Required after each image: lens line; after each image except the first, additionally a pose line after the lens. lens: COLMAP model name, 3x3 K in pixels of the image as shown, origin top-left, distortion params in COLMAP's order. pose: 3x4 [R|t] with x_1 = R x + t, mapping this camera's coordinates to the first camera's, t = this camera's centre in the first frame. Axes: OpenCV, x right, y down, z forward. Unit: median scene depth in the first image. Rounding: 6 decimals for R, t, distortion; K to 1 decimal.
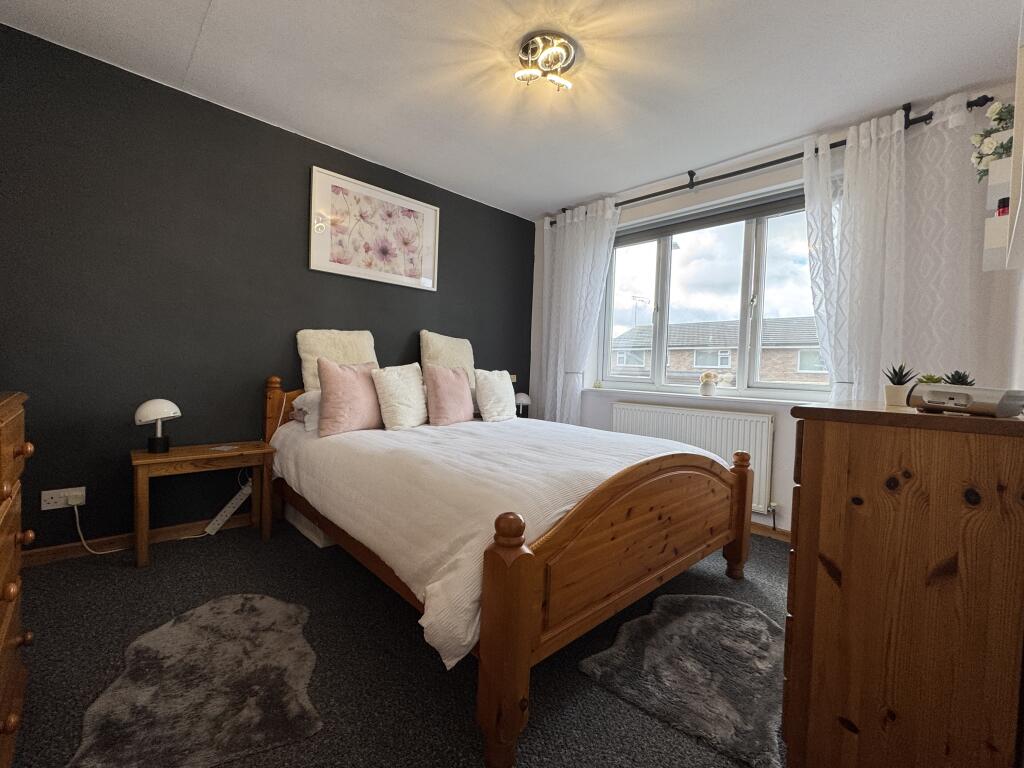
lens RADIAL K [[440.3, 0, 512.1], [0, 440.3, 382.4], [0, 0, 1]] dist [-0.003377, 0.000859]
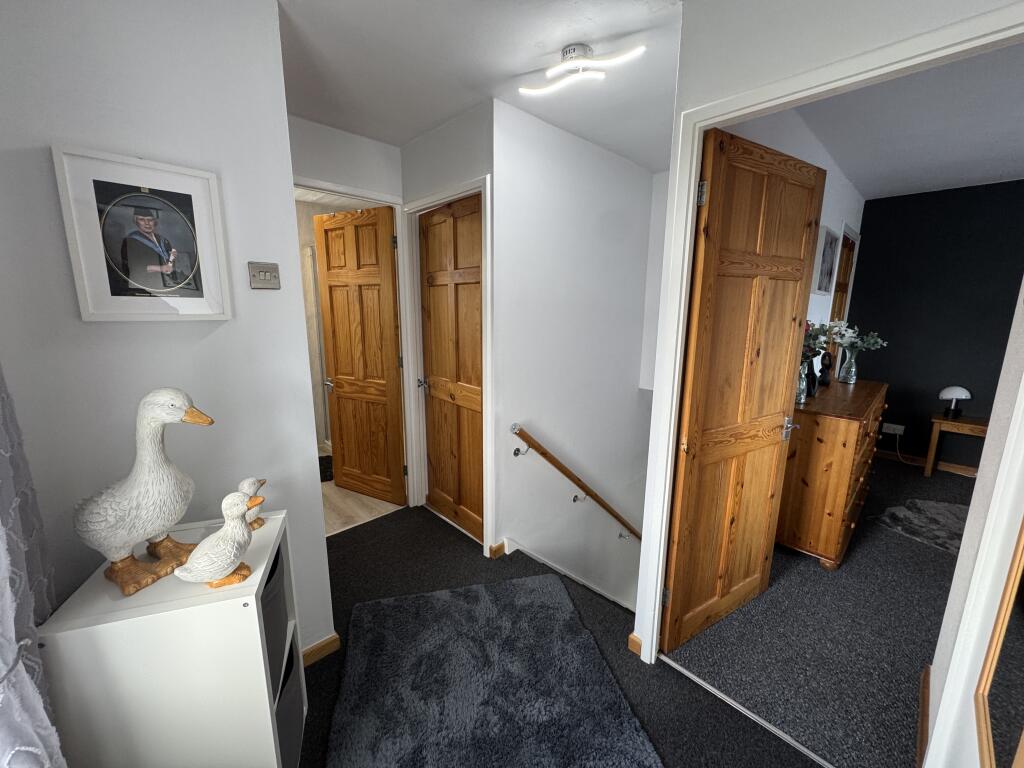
lens RADIAL K [[407.8, 0, 514.7], [0, 407.8, 383.2], [0, 0, 1]] dist [-0.001008, -0.000221]
pose [[0.007958, 0.156061, -0.987715, 0.710797], [-0.035209, 0.987178, 0.155692, -0.156939], [0.999348, 0.033538, 0.013350, -0.701482]]
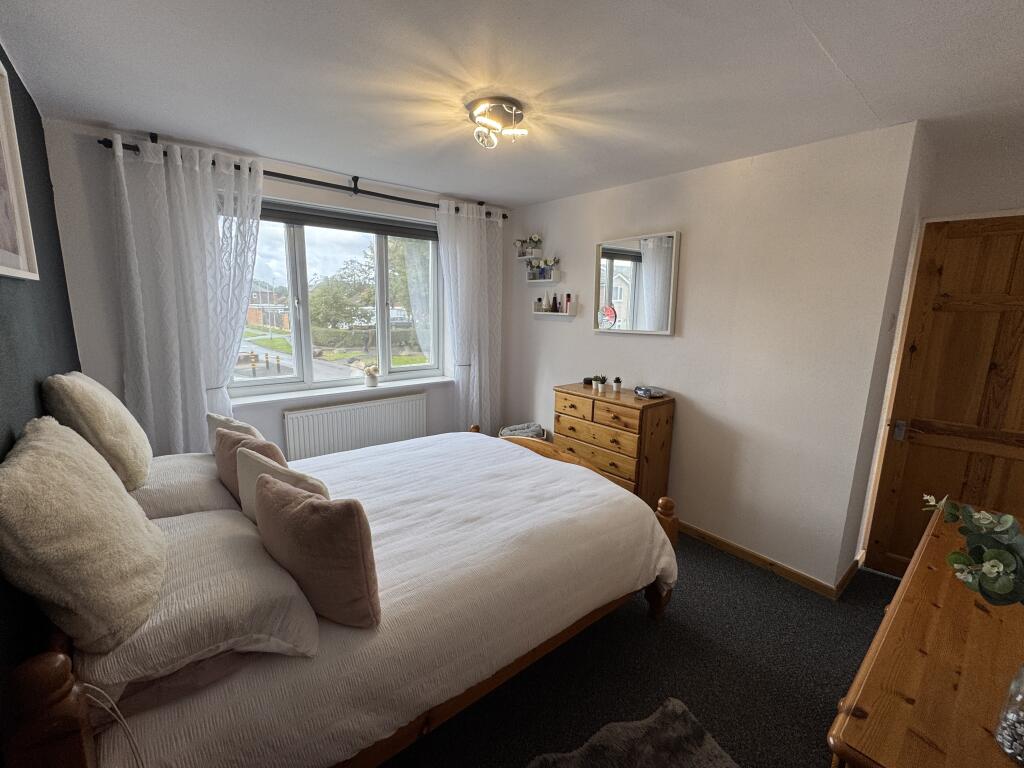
lens RADIAL K [[440.3, 0, 506.0], [0, 440.3, 380.7], [0, 0, 1]] dist [-0.003377, 0.000859]
pose [[0.073977, -0.204899, 0.975983, -0.901462], [0.011648, 0.978776, 0.204602, -0.297515], [-0.997192, -0.003768, 0.074794, 0.774348]]
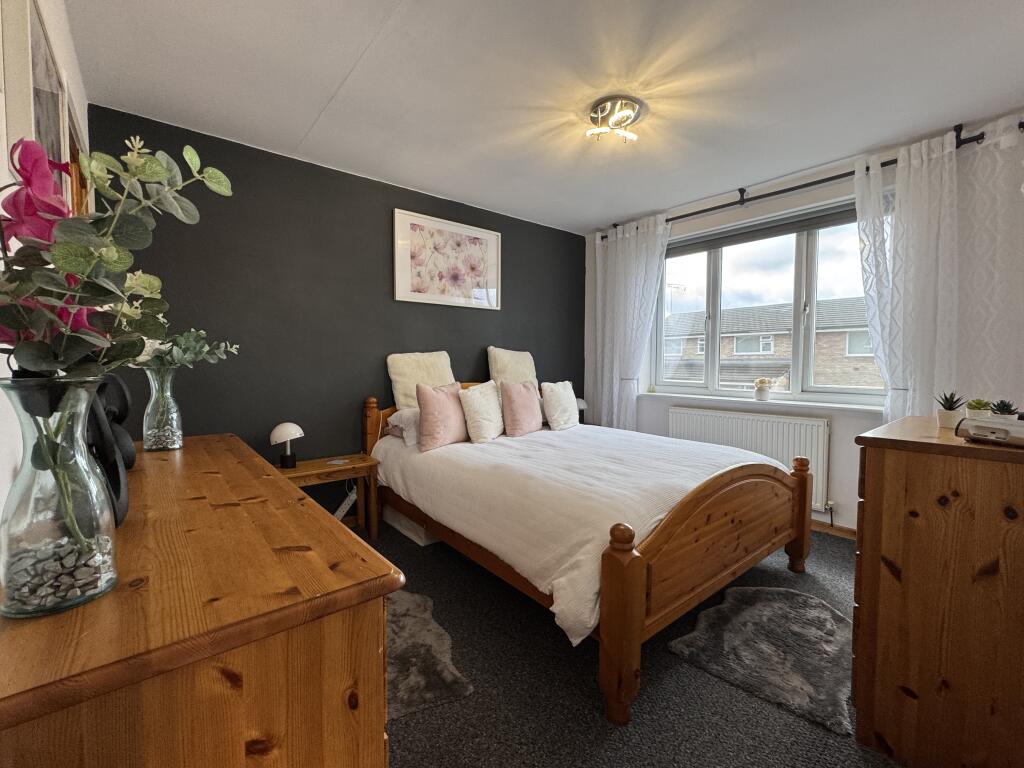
lens RADIAL K [[440.3, 0, 512.3], [0, 440.3, 382.9], [0, 0, 1]] dist [-0.003377, 0.000859]
pose [[0.996770, -0.032119, -0.073605, -0.106230], [0.033575, 0.999262, 0.018637, -0.071409], [0.072952, -0.021048, 0.997113, -0.137352]]
